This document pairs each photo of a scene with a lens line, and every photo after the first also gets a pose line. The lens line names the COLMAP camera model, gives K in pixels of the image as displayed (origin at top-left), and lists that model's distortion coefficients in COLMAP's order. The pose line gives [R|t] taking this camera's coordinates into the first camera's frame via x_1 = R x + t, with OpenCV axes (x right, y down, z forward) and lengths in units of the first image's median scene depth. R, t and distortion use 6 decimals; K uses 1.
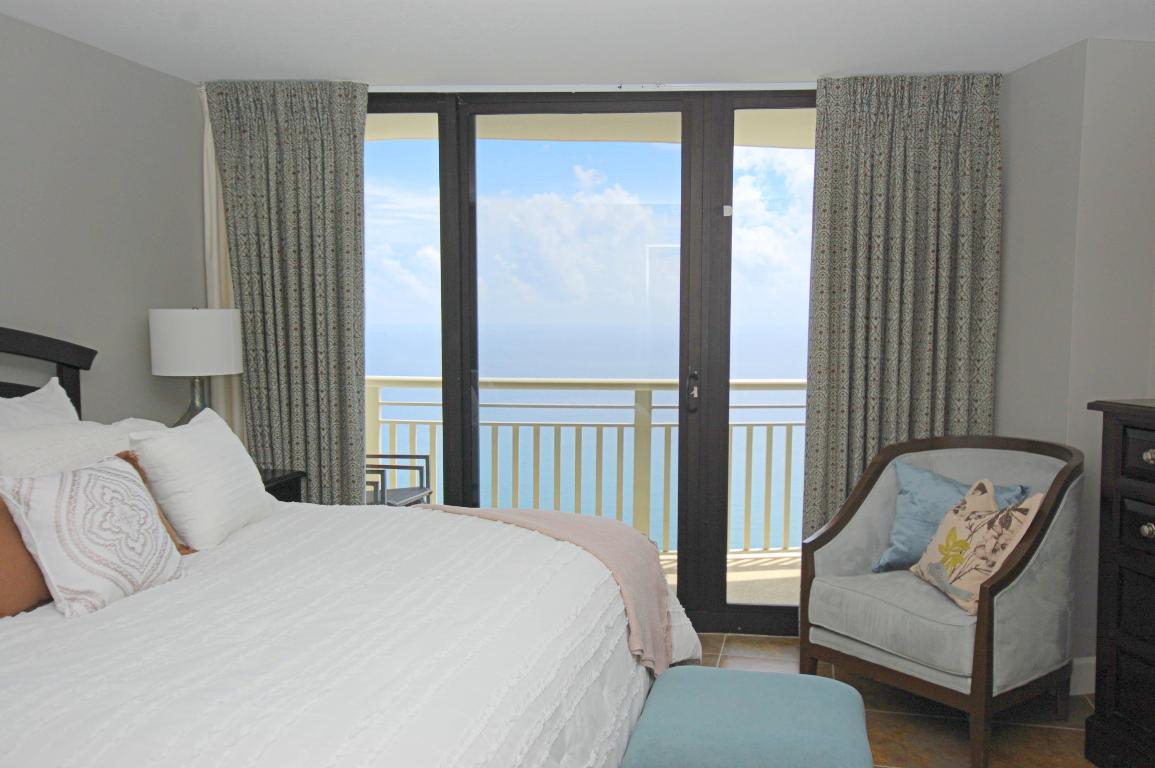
lens RADIAL K [[977.3, 0, 578.9], [0, 977.3, 410.8], [0, 0, 1]] dist [0.011422, 0.009431]
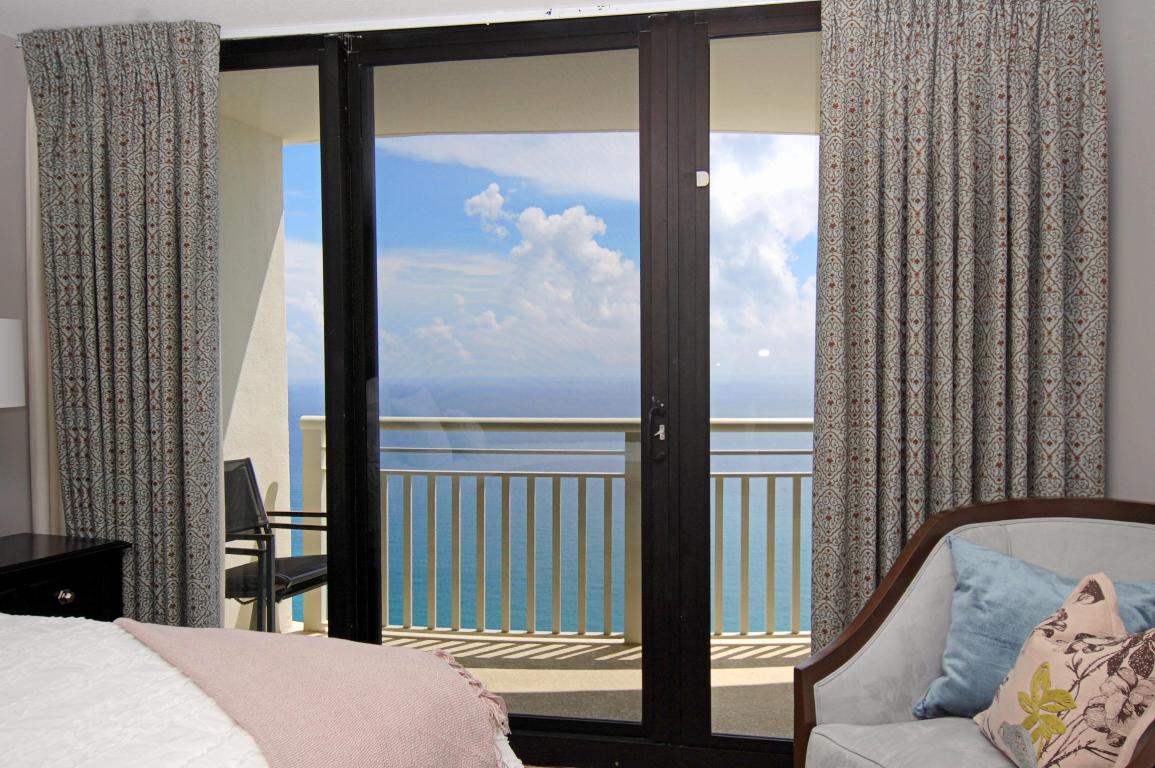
lens RADIAL K [[893.8, 0, 599.6], [0, 893.8, 405.6], [0, 0, 1]] dist [0.040827, -0.048081]
pose [[0.995179, -0.004486, -0.097968, 0.147338], [-0.001737, 0.997991, -0.063338, 0.002480], [0.098055, 0.063203, 0.993172, 0.369538]]
